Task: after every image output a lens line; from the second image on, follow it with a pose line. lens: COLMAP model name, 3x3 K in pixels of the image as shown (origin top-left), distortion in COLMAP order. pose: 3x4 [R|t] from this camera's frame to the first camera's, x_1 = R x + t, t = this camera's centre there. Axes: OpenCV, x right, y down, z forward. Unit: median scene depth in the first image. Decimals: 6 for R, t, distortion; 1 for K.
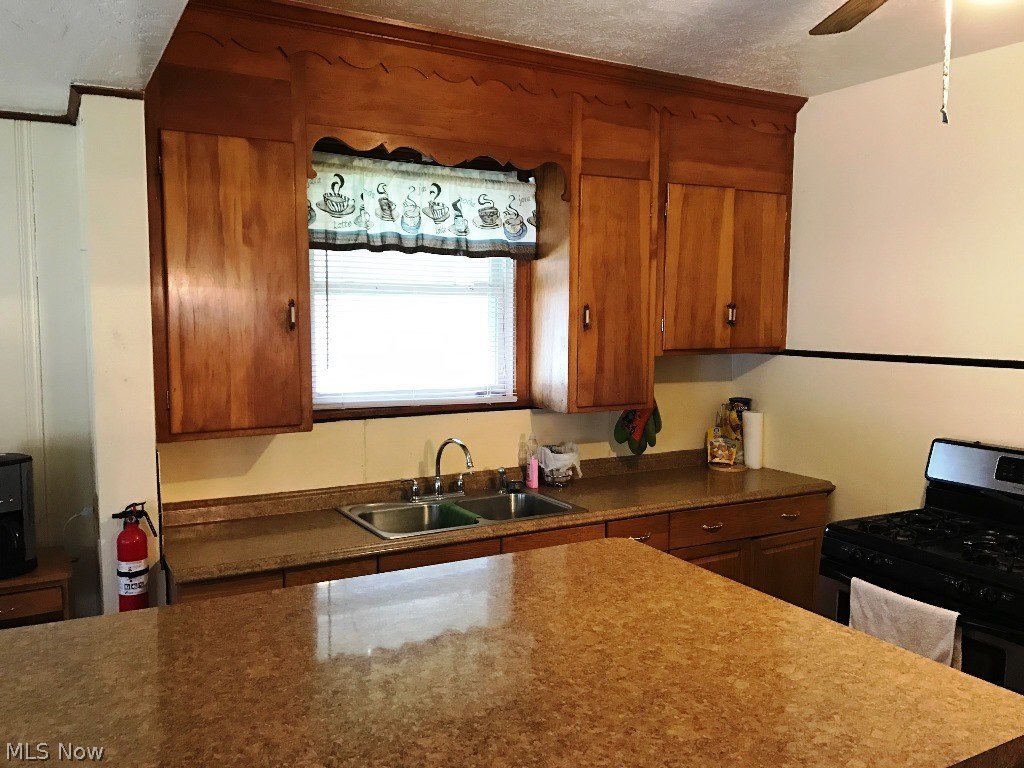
lens RADIAL K [[830.9, 0, 487.7], [0, 830.9, 382.6], [0, 0, 1]] dist [0.019004, -0.011086]
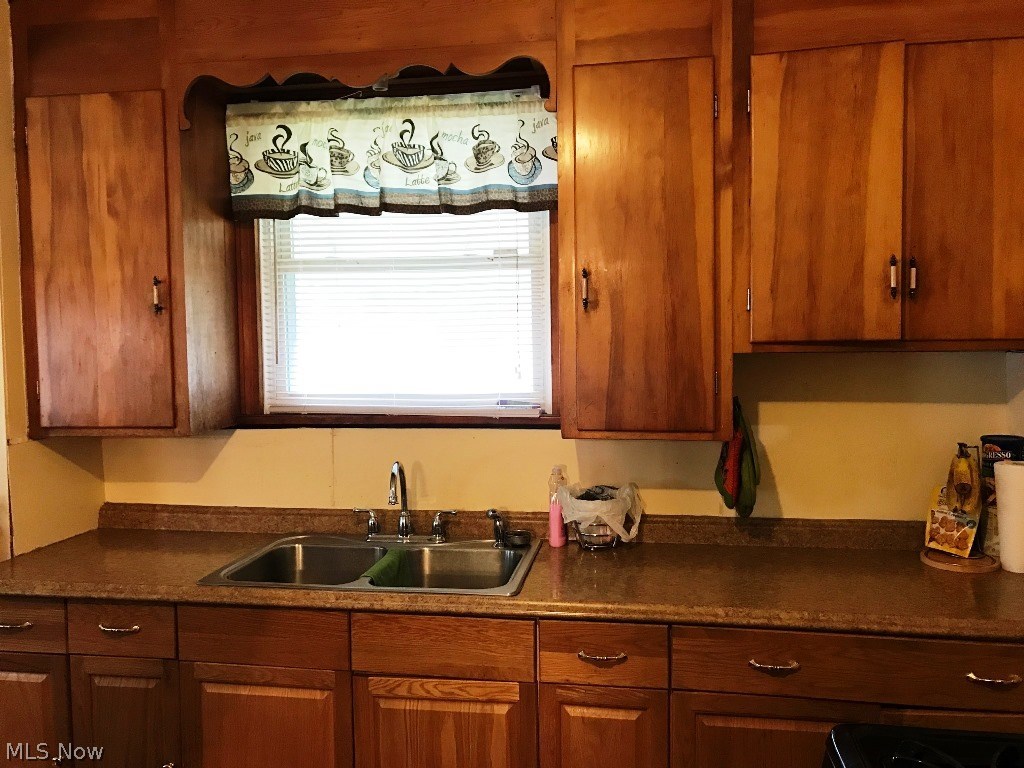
lens RADIAL K [[830.9, 0, 502.6], [0, 830.9, 371.9], [0, 0, 1]] dist [0.019004, -0.011086]
pose [[0.789109, 0.019705, -0.613938, 0.466797], [-0.036038, 0.999249, -0.014249, -0.004000], [0.613196, 0.033369, 0.789226, 0.463833]]
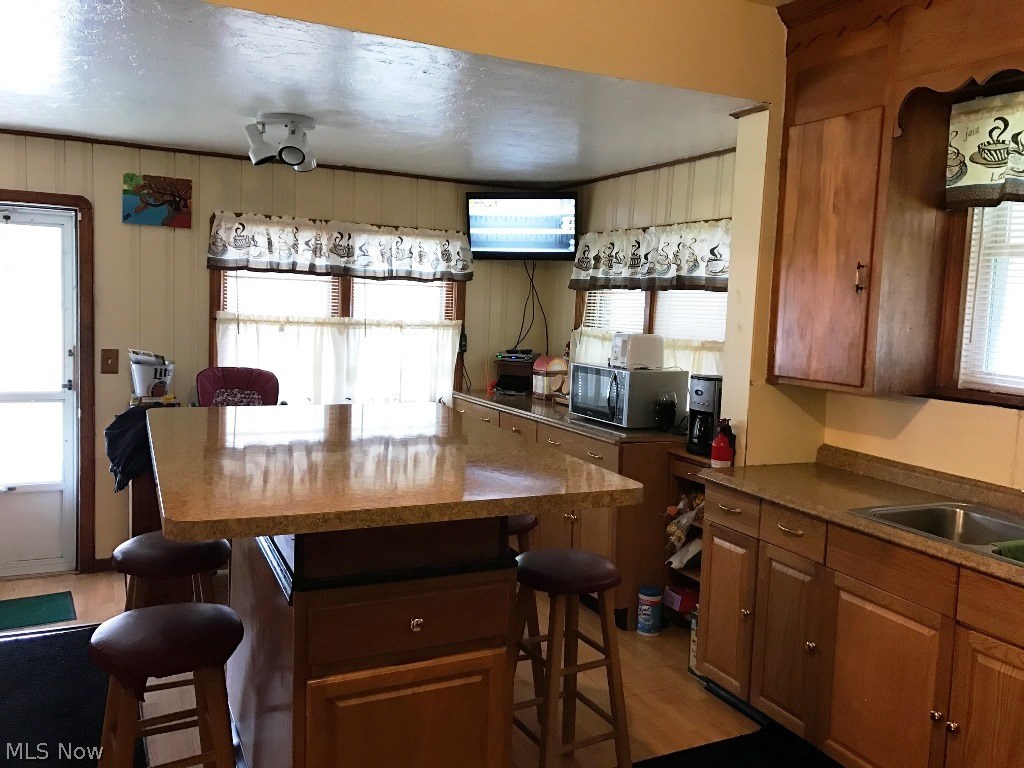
lens RADIAL K [[830.9, 0, 512.3], [0, 830.9, 373.3], [0, 0, 1]] dist [0.019004, -0.011086]
pose [[-0.053246, 0.088259, -0.994673, 0.686124], [-0.117946, 0.988558, 0.094030, -0.009128], [0.991592, 0.122324, -0.042227, 0.531844]]
